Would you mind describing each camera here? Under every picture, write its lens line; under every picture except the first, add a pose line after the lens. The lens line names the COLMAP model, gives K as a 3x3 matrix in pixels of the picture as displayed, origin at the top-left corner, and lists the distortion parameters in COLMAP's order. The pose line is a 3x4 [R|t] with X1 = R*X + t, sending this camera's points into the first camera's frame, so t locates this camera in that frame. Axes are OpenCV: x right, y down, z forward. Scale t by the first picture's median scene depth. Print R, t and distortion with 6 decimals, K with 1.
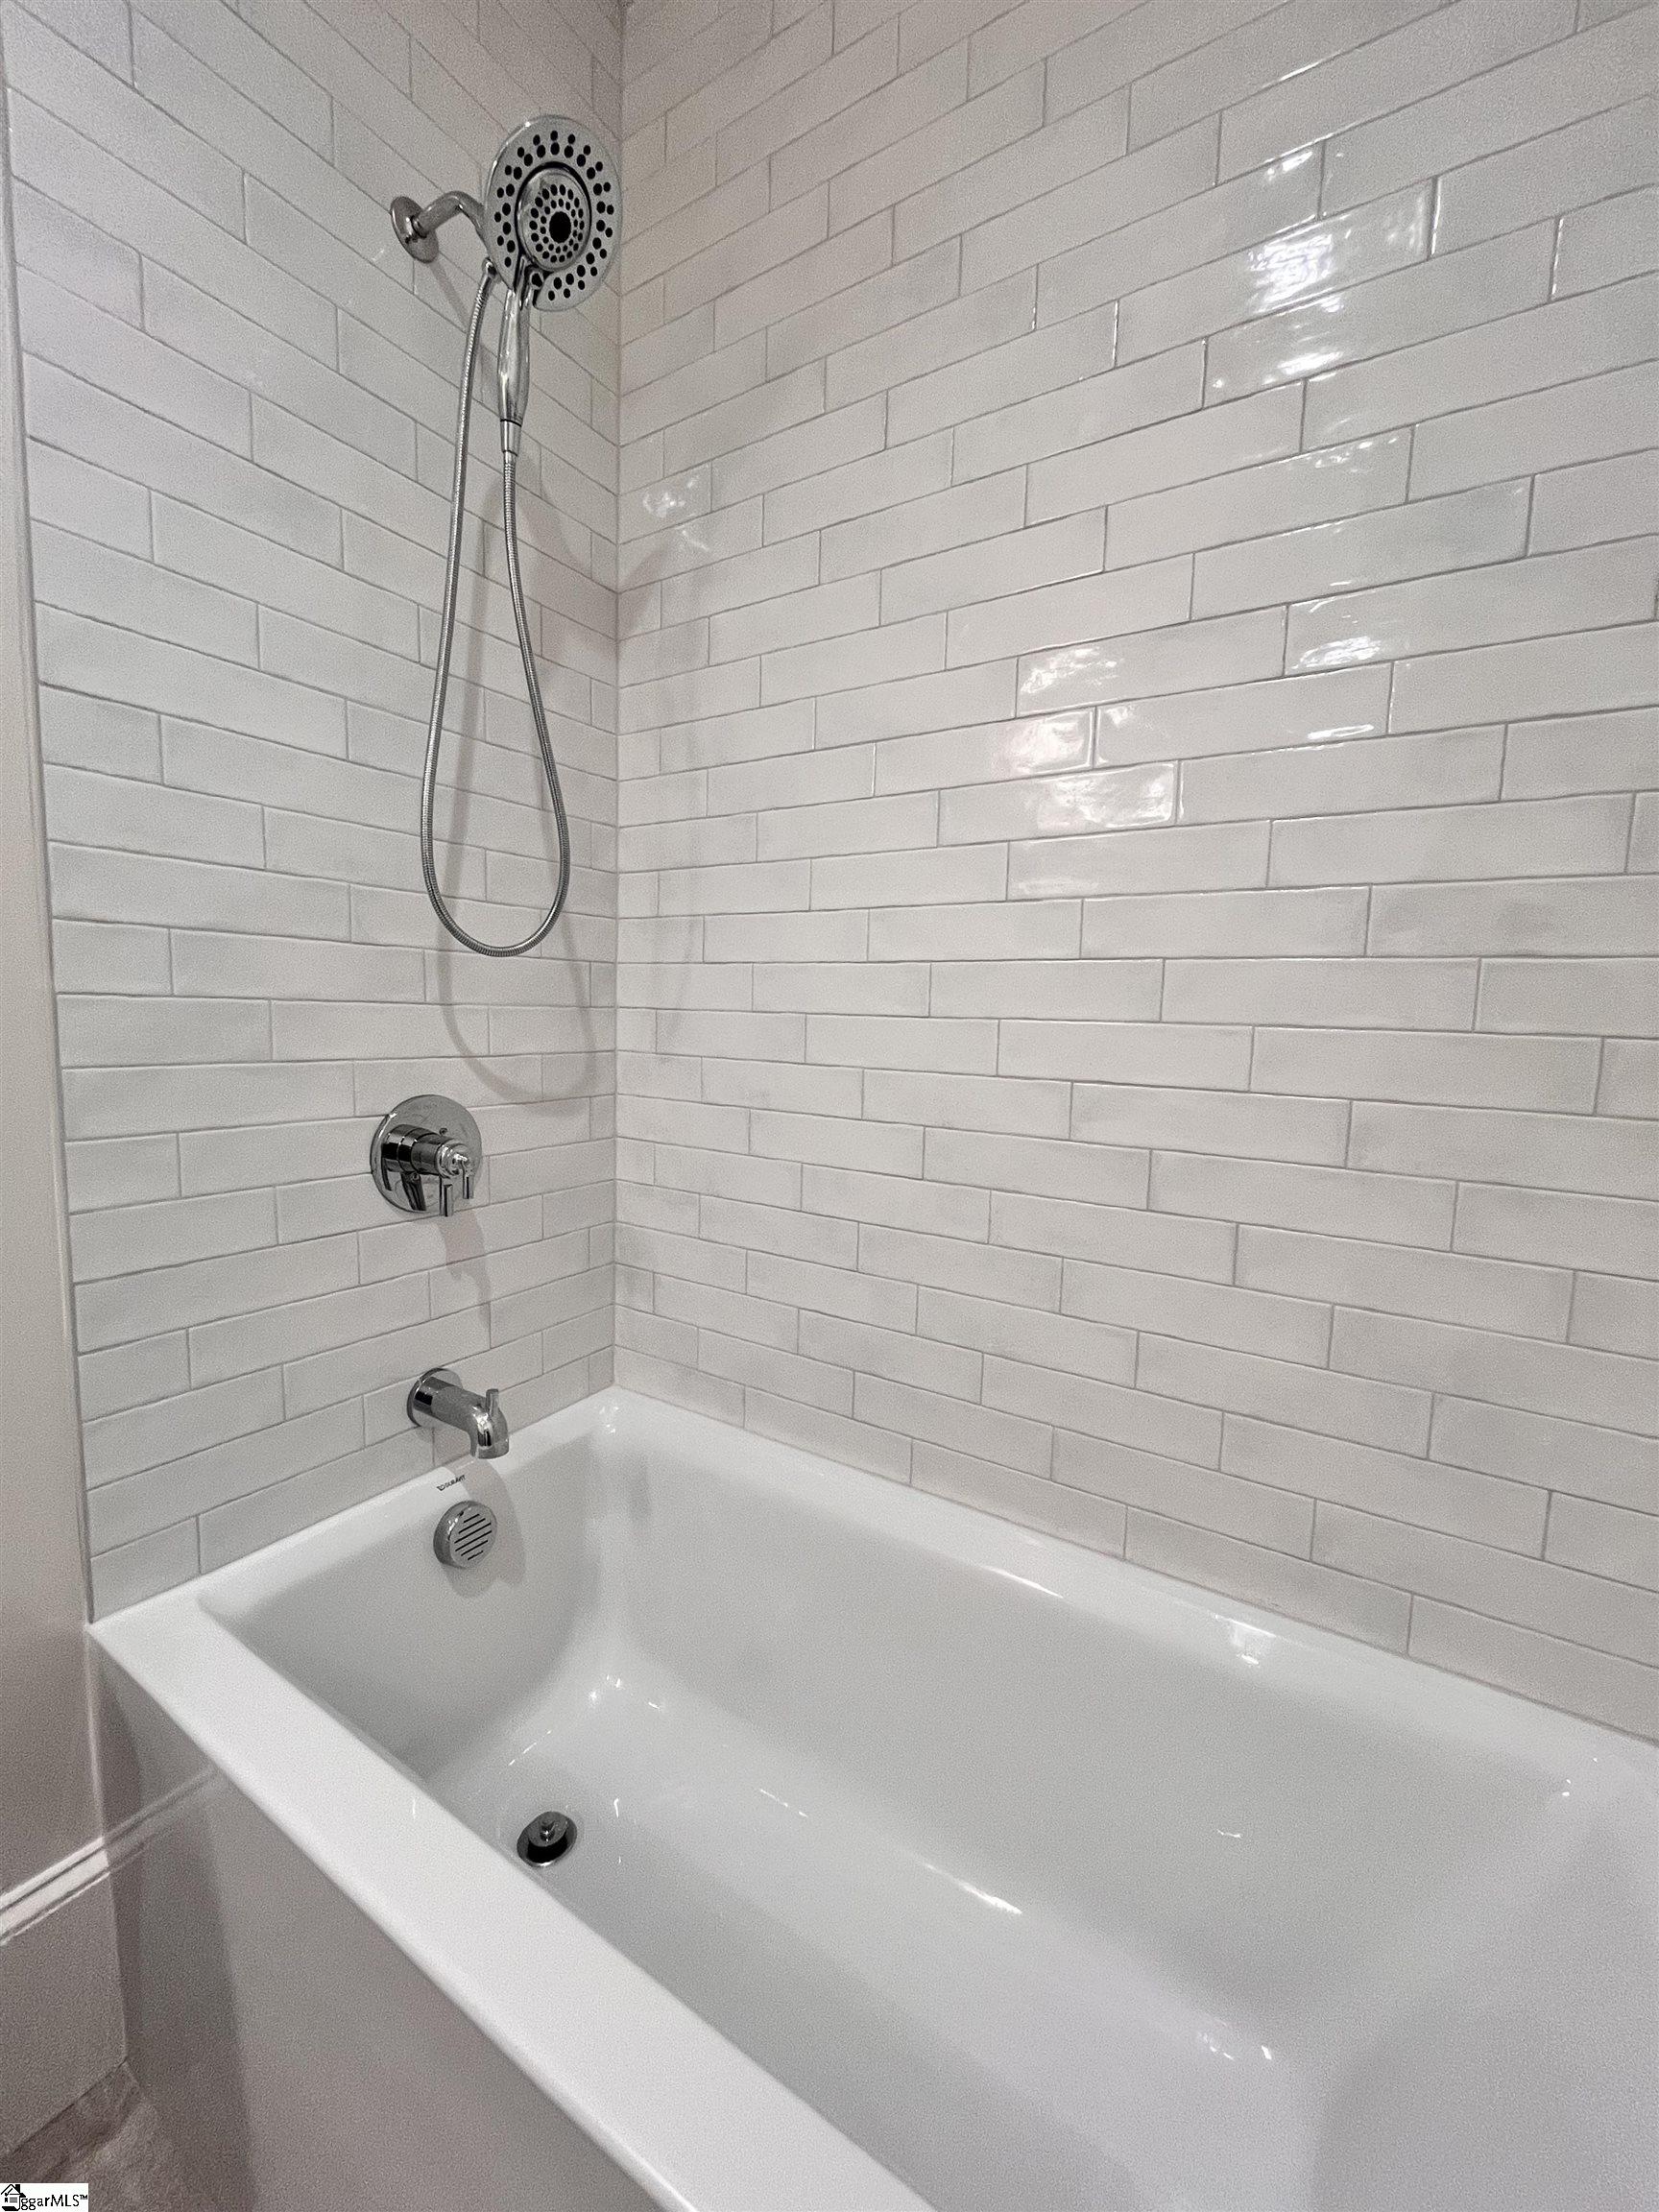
lens RADIAL K [[894.8, 0, 835.9], [0, 894.8, 1102.0], [0, 0, 1]] dist [0.001937, 0.000112]
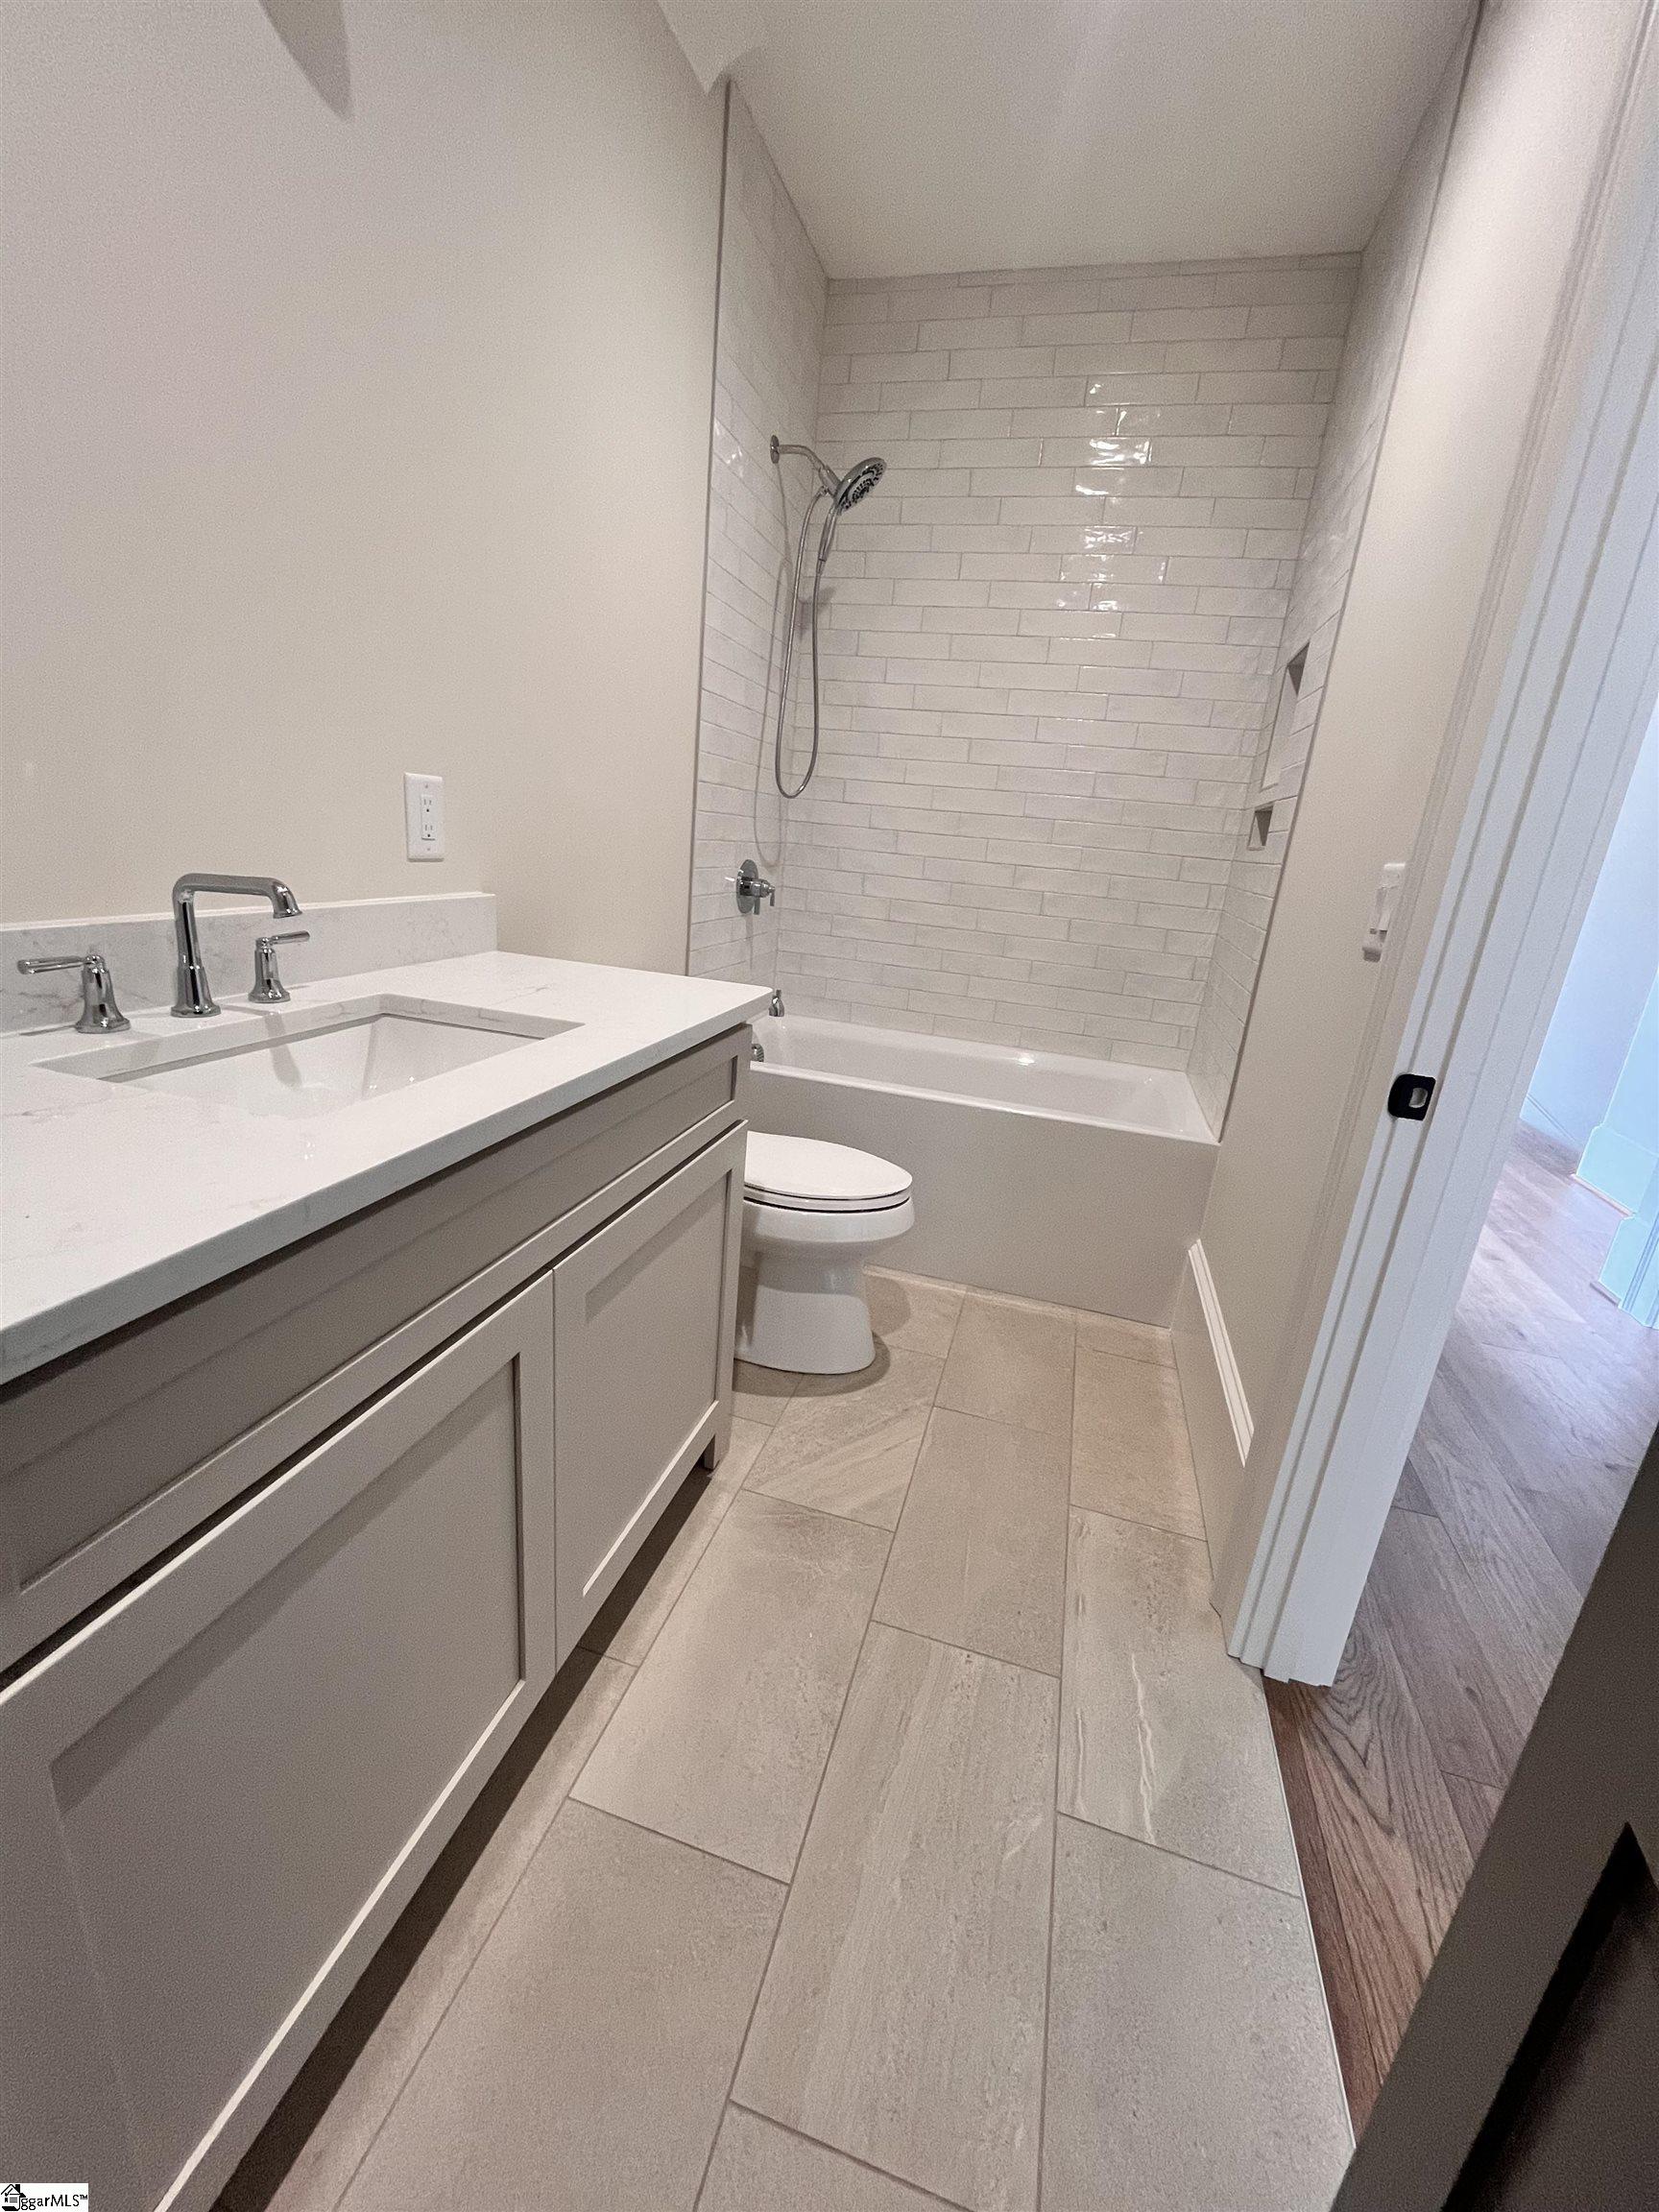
lens RADIAL K [[894.8, 0, 824.7], [0, 894.8, 1102.1], [0, 0, 1]] dist [0.001937, 0.000112]
pose [[0.958107, -0.025904, 0.285237, -0.920921], [-0.034085, 0.978512, 0.203355, 0.125245], [-0.284375, -0.204559, 0.936636, -1.274558]]
